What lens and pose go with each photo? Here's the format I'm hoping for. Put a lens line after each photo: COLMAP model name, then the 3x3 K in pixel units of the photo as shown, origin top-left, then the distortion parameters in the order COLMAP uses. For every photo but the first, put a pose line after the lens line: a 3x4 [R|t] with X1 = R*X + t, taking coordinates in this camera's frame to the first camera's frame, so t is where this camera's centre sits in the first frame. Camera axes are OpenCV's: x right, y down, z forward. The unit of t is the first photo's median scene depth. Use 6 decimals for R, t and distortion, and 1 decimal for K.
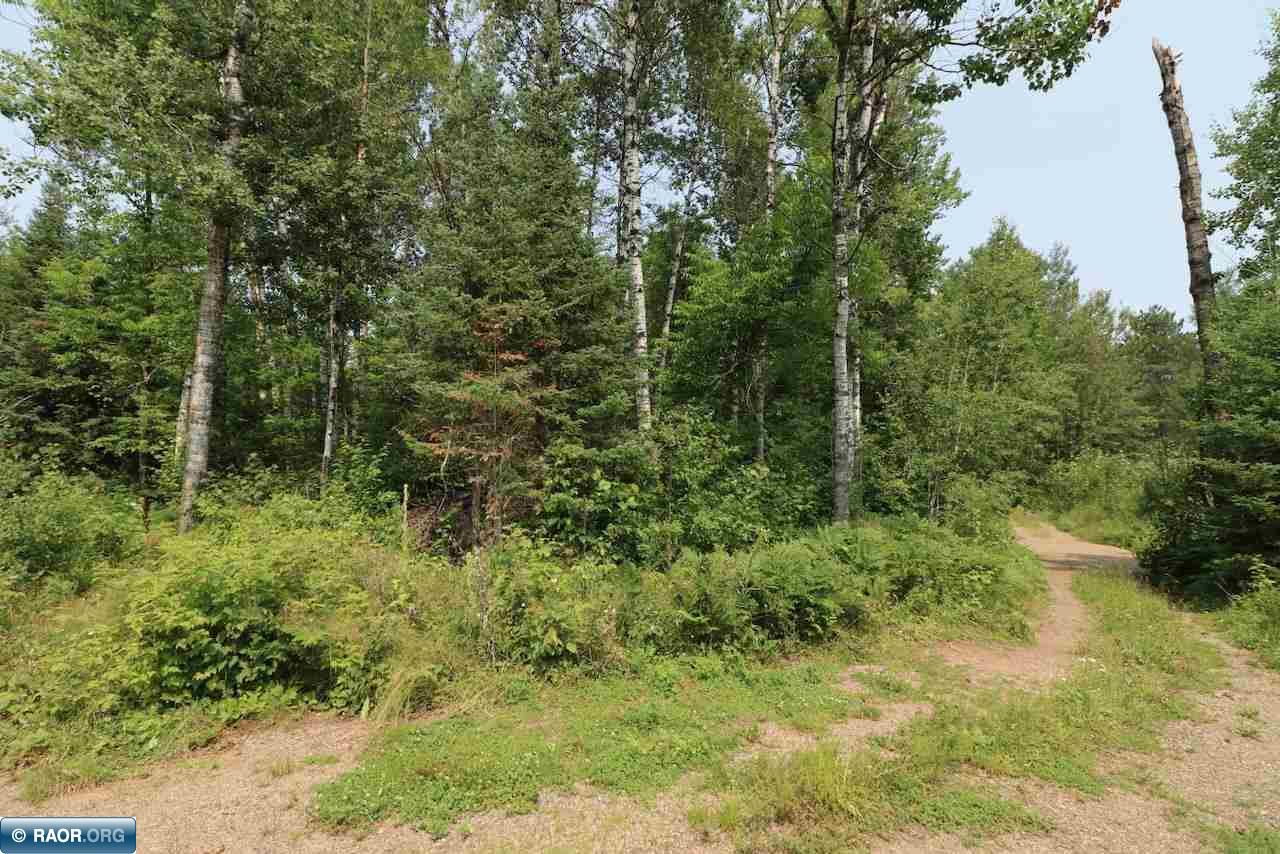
lens RADIAL K [[585.7, 0, 643.1], [0, 585.7, 418.6], [0, 0, 1]] dist [-0.013101, -0.007383]
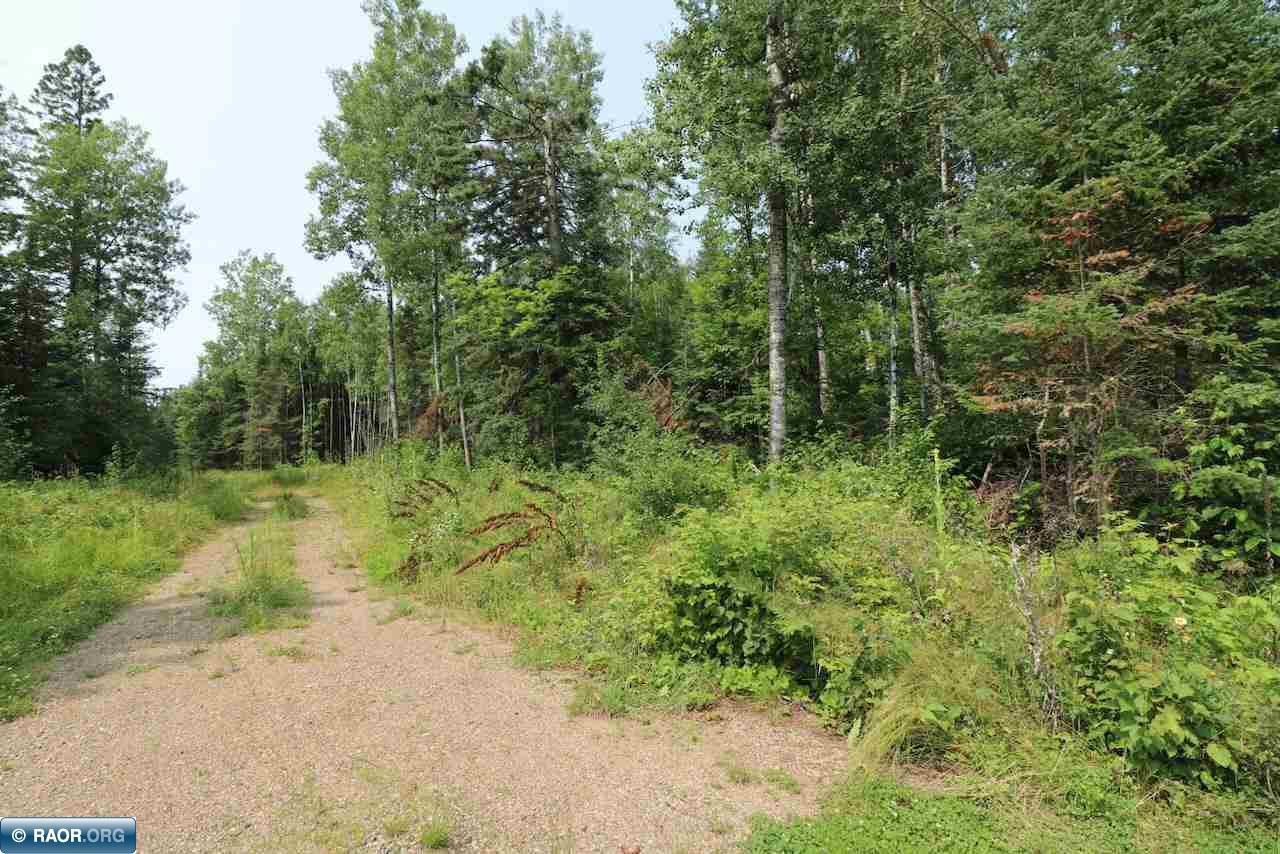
lens RADIAL K [[585.7, 0, 643.1], [0, 585.7, 418.6], [0, 0, 1]] dist [-0.013101, -0.007383]
pose [[0.555790, -0.037890, -0.830459, 0.016770], [0.081172, 0.996661, 0.008852, 0.027532], [0.827350, -0.072330, 0.557010, 0.201853]]
